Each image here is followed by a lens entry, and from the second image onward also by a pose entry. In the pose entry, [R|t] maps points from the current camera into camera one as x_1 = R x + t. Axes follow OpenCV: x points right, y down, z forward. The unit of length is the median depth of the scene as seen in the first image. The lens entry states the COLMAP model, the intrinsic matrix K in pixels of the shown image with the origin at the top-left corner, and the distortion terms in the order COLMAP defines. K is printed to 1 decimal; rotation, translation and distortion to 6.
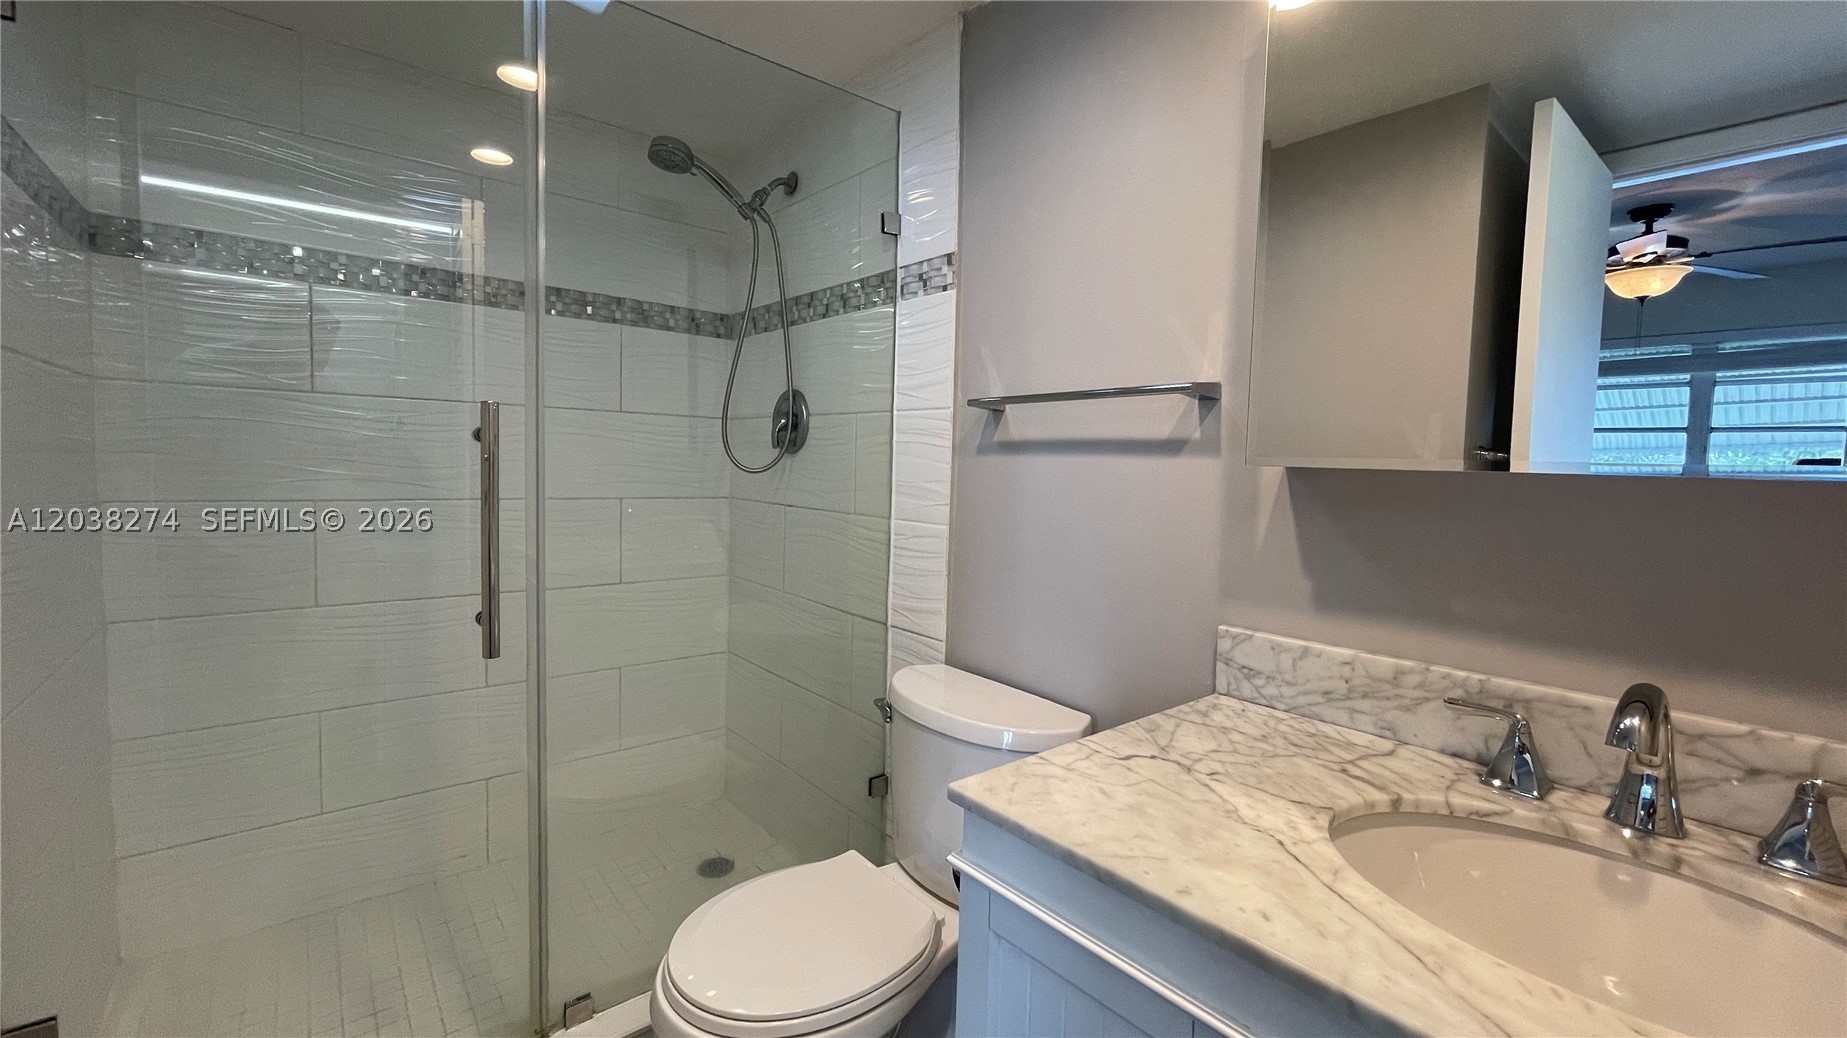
lens RADIAL K [[751.3, 0, 918.0], [0, 751.3, 511.2], [0, 0, 1]] dist [0.001525, 0.000700]
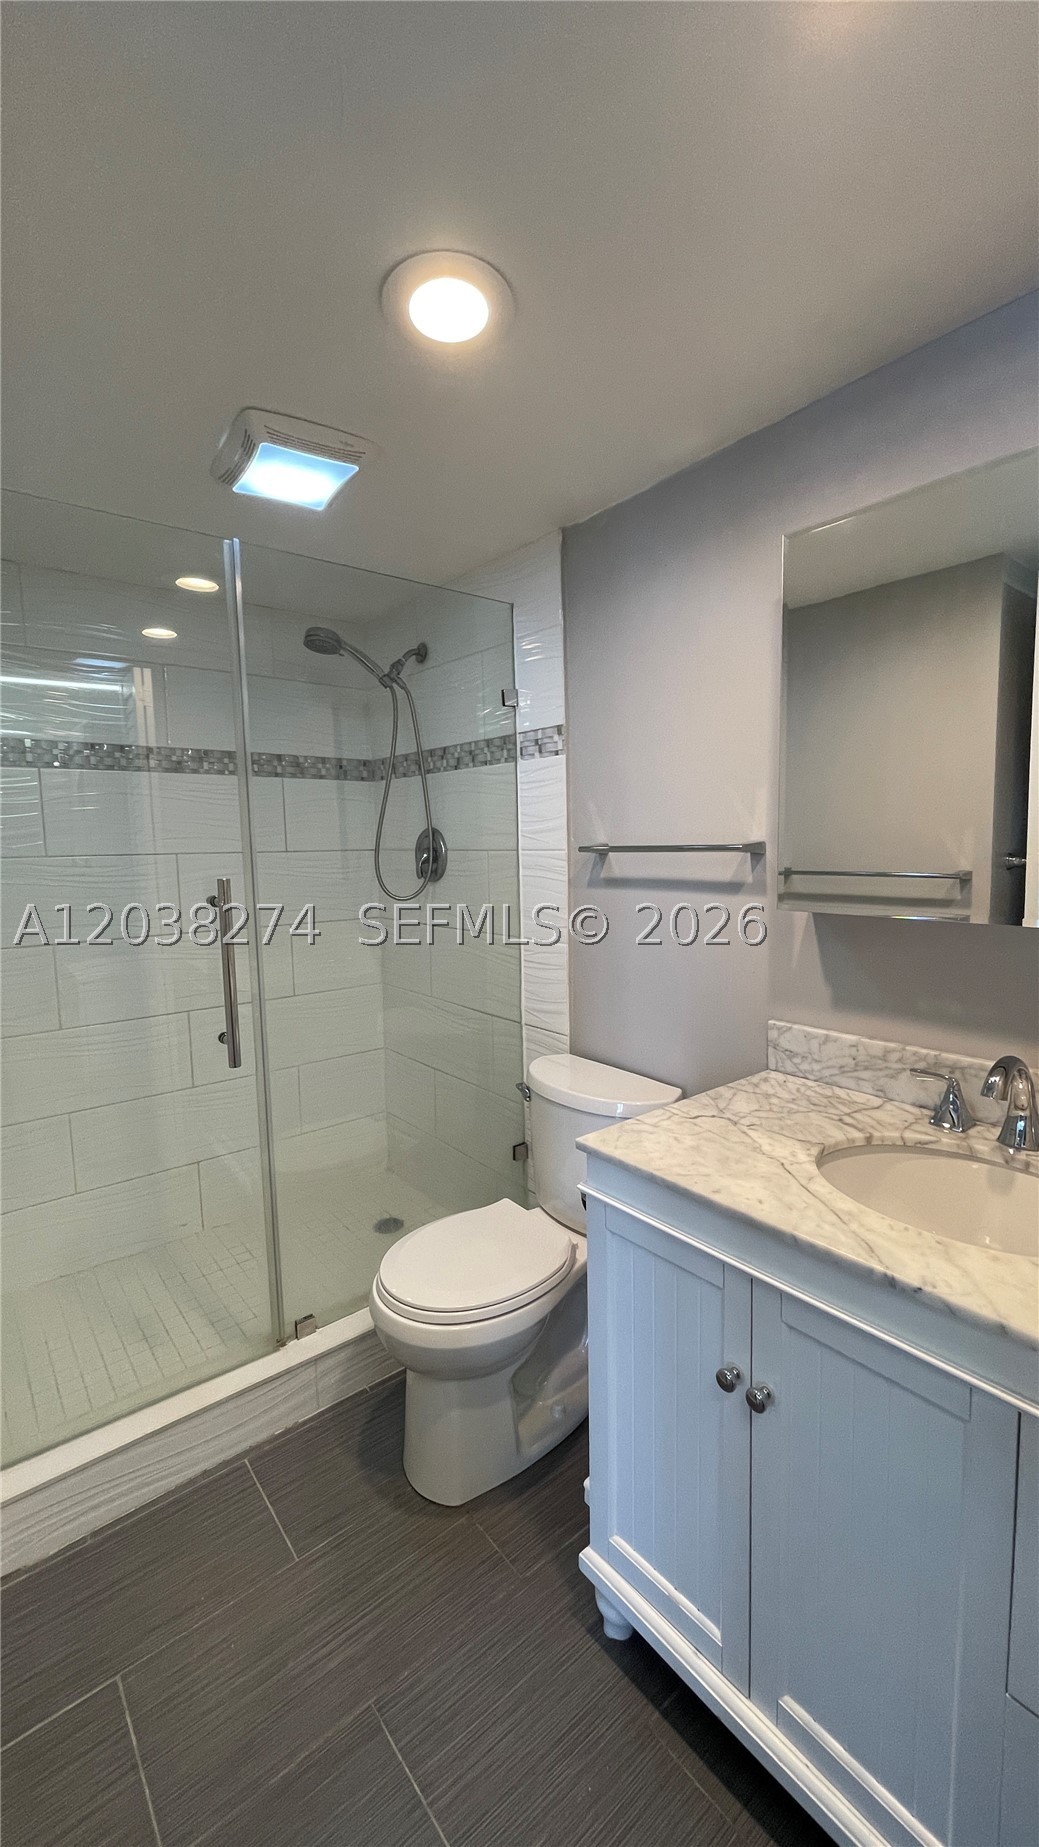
lens RADIAL K [[751.3, 0, 531.2], [0, 751.3, 922.6], [0, 0, 1]] dist [0.001525, 0.000700]
pose [[0.998949, -0.045211, -0.007591, -0.010171], [0.045484, 0.998133, 0.040776, -0.077000], [0.005733, -0.041079, 0.999139, -0.274156]]
